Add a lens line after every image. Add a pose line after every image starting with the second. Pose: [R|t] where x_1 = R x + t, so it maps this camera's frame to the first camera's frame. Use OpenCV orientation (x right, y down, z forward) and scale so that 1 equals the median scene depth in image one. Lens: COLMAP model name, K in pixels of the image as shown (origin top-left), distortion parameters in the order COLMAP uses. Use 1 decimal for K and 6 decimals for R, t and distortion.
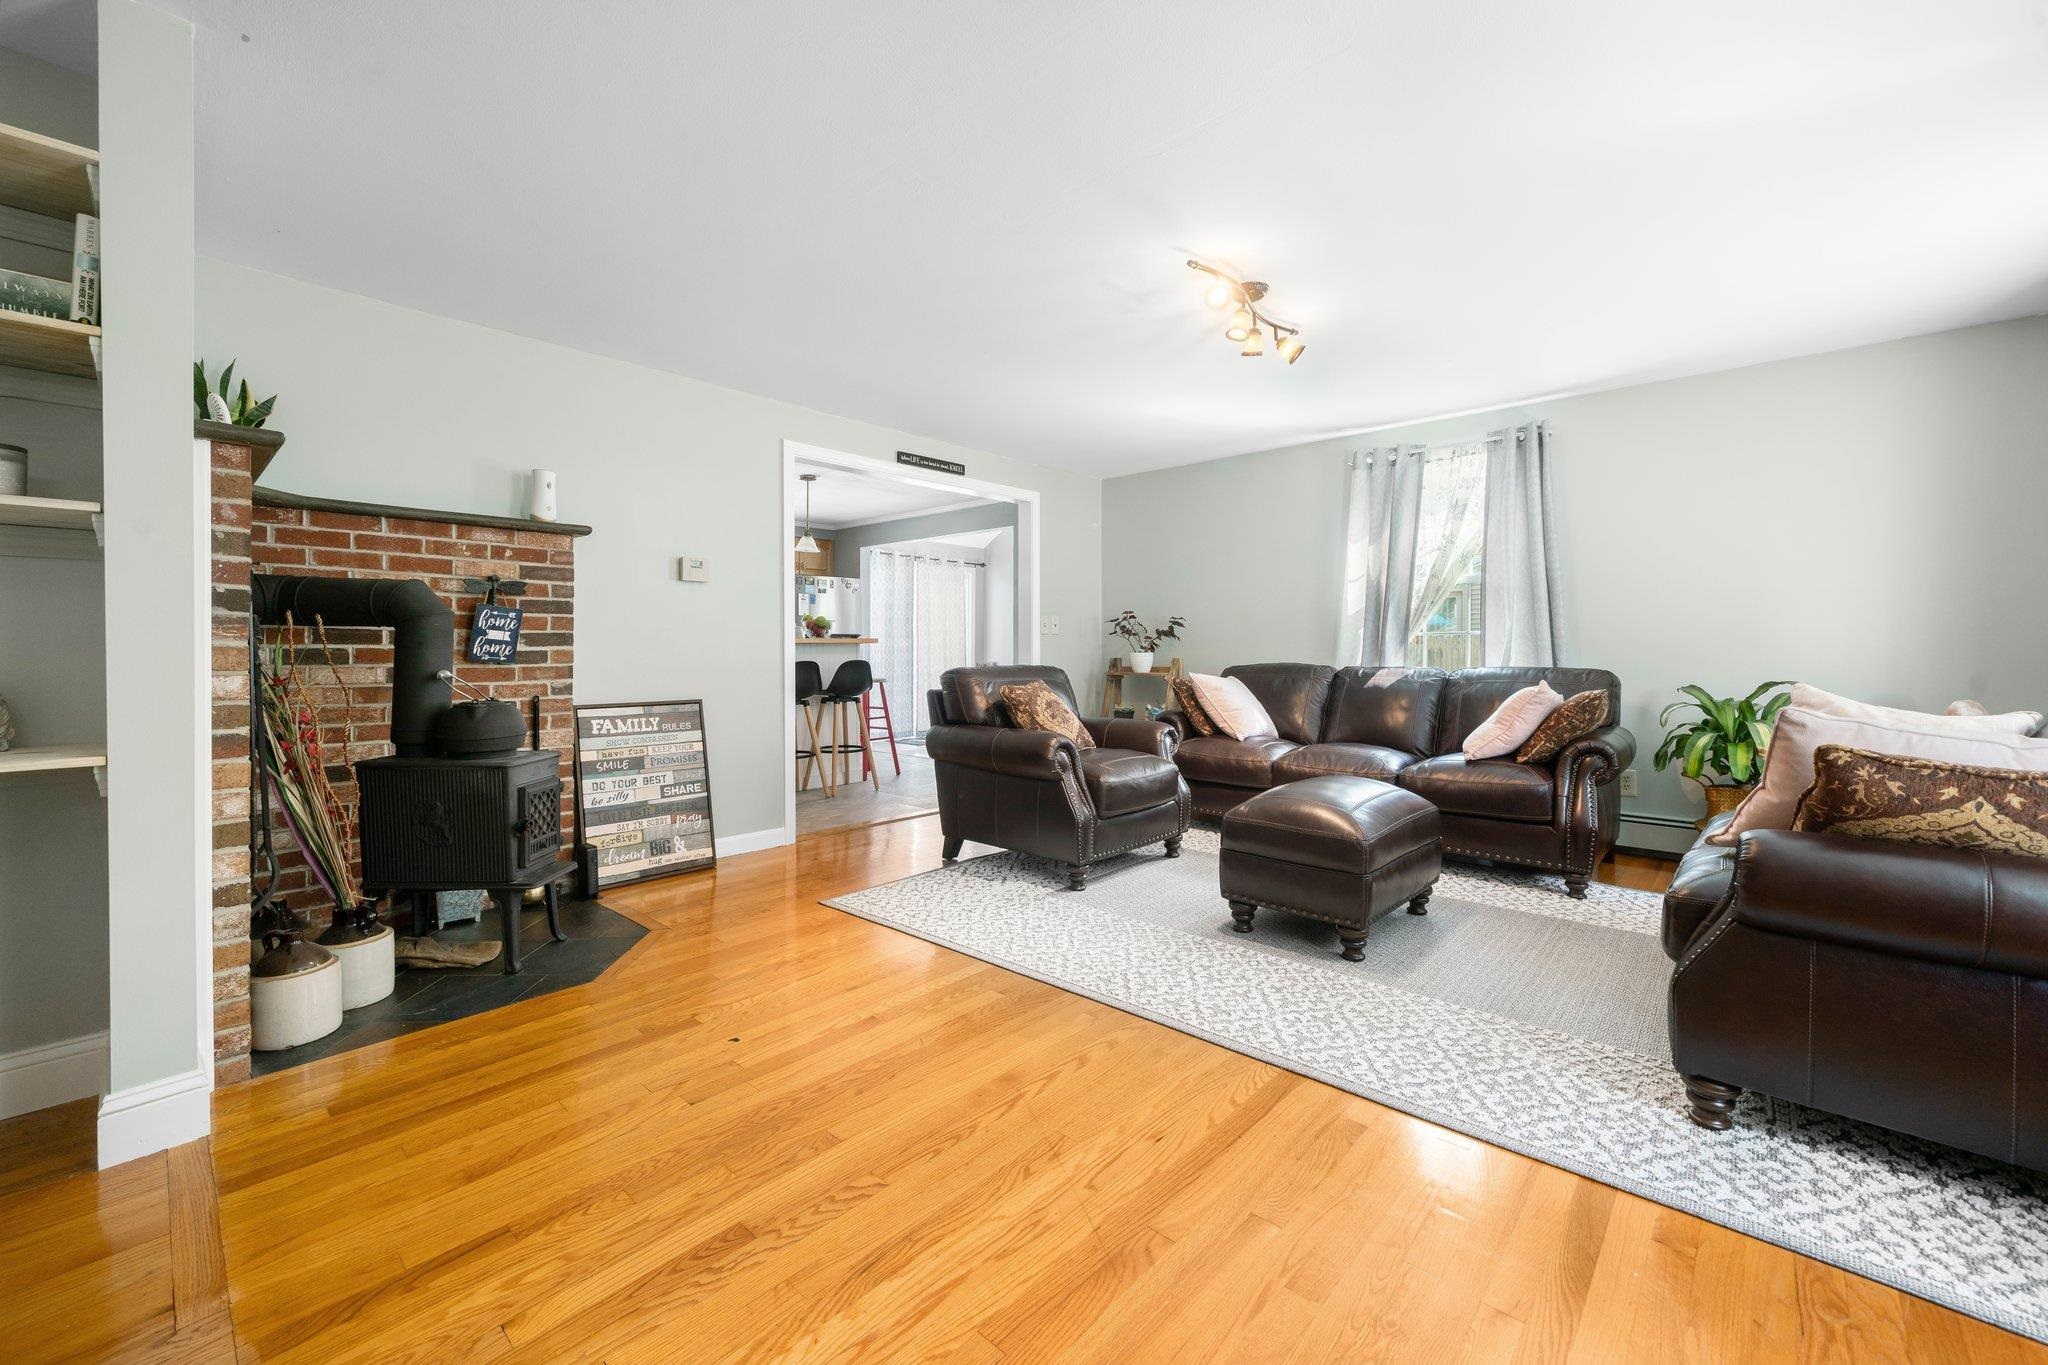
lens RADIAL K [[819.3, 0, 1015.5], [0, 819.3, 654.4], [0, 0, 1]] dist [-0.000183, -0.000098]
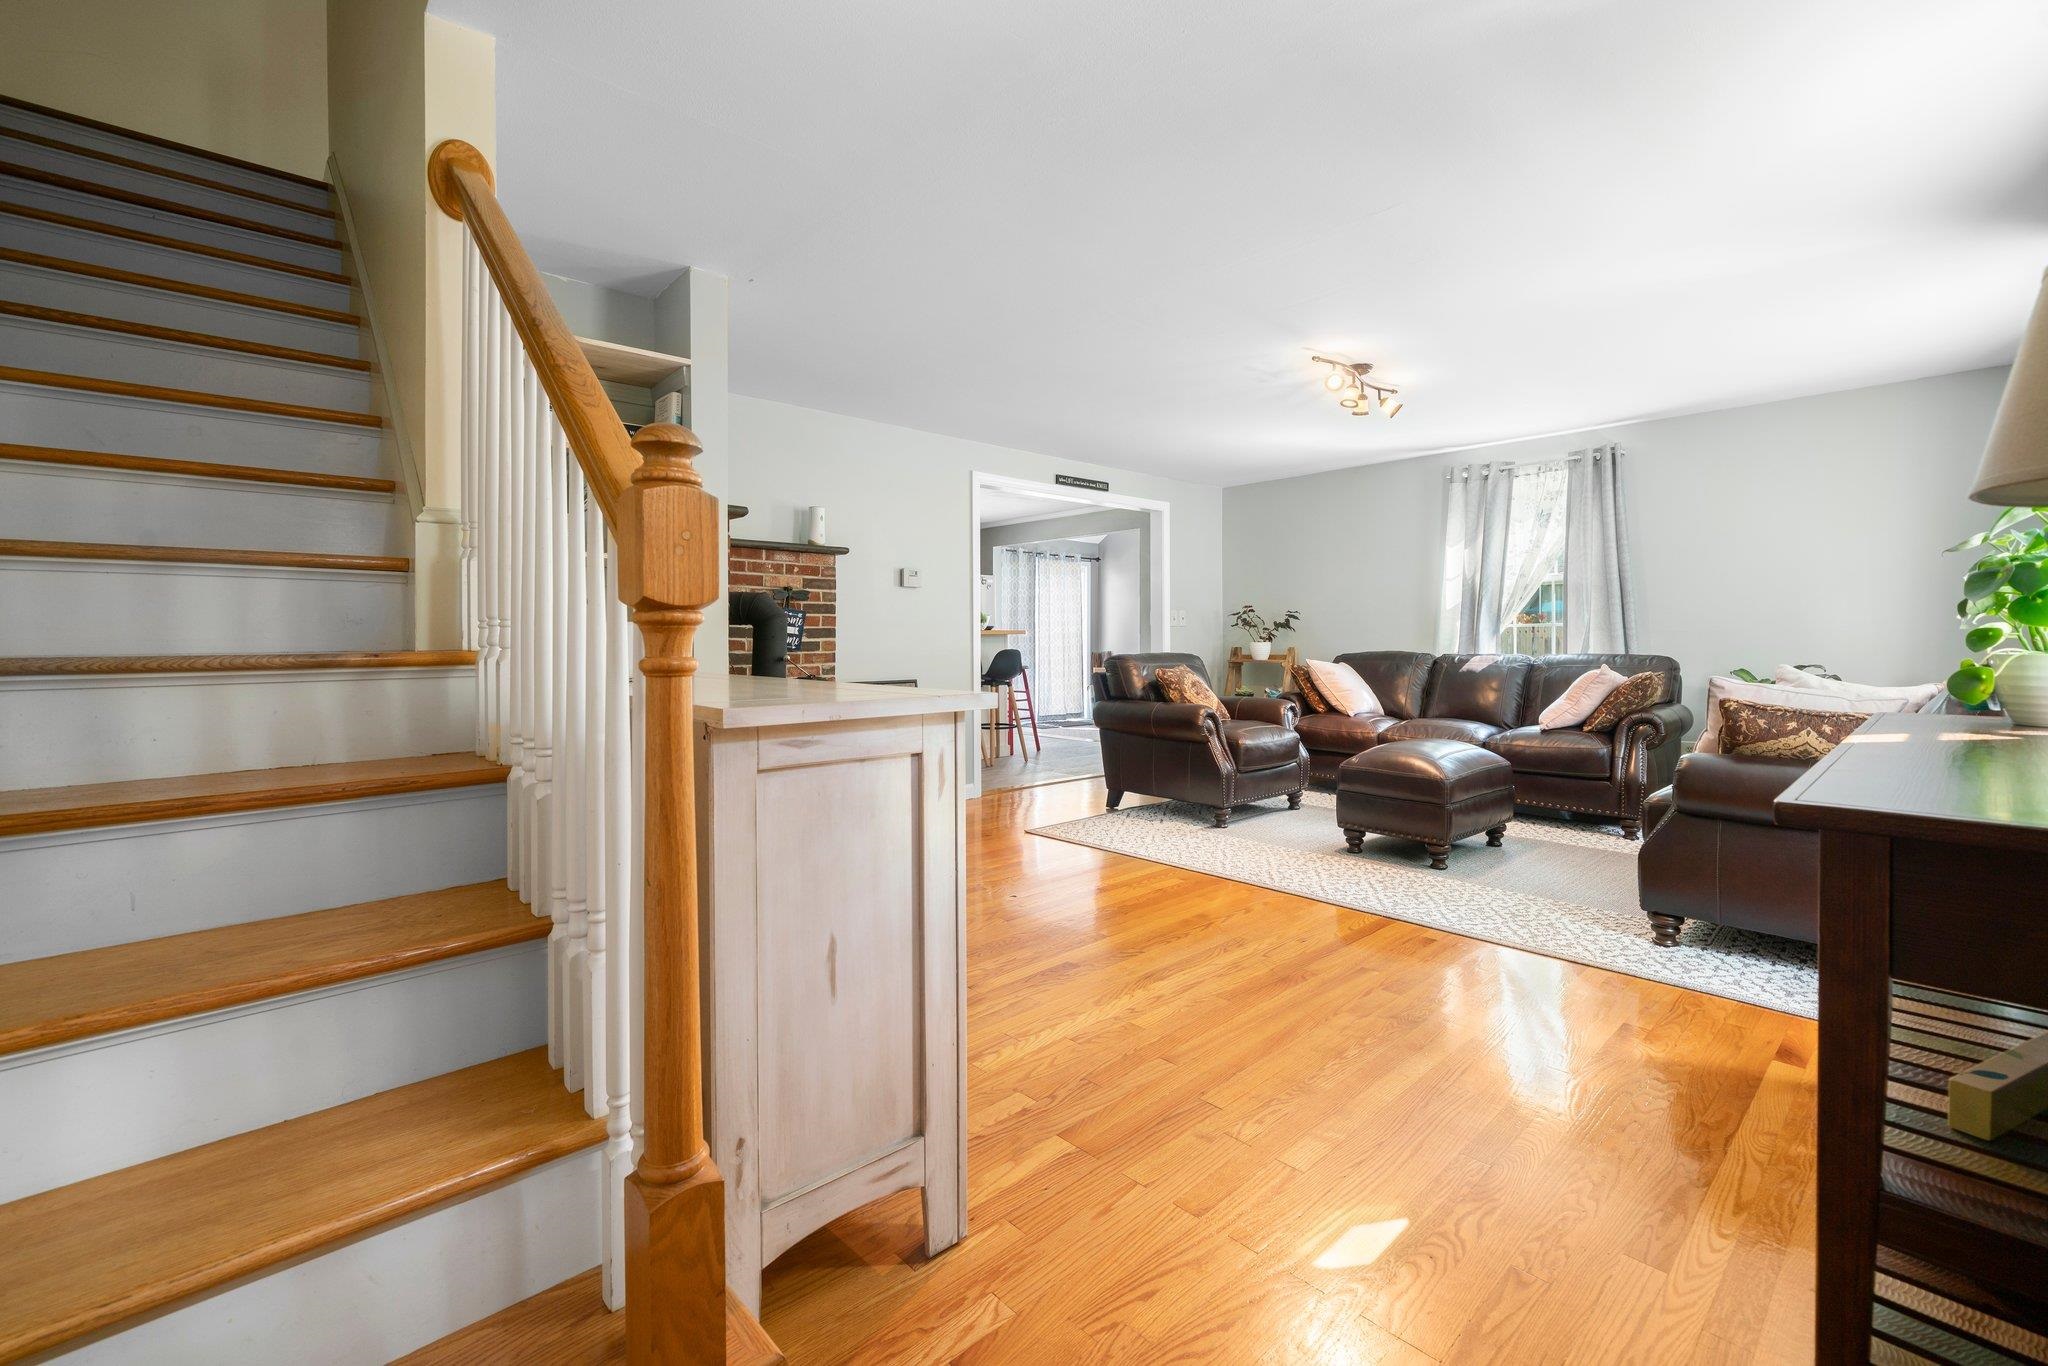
lens RADIAL K [[863.7, 0, 1031.8], [0, 863.7, 642.2], [0, 0, 1]] dist [-0.000129, 0.000063]
pose [[0.996658, -0.001656, -0.081670, -0.096545], [0.001439, 0.999995, -0.002718, 0.000855], [0.081674, 0.002591, 0.996656, -0.328138]]
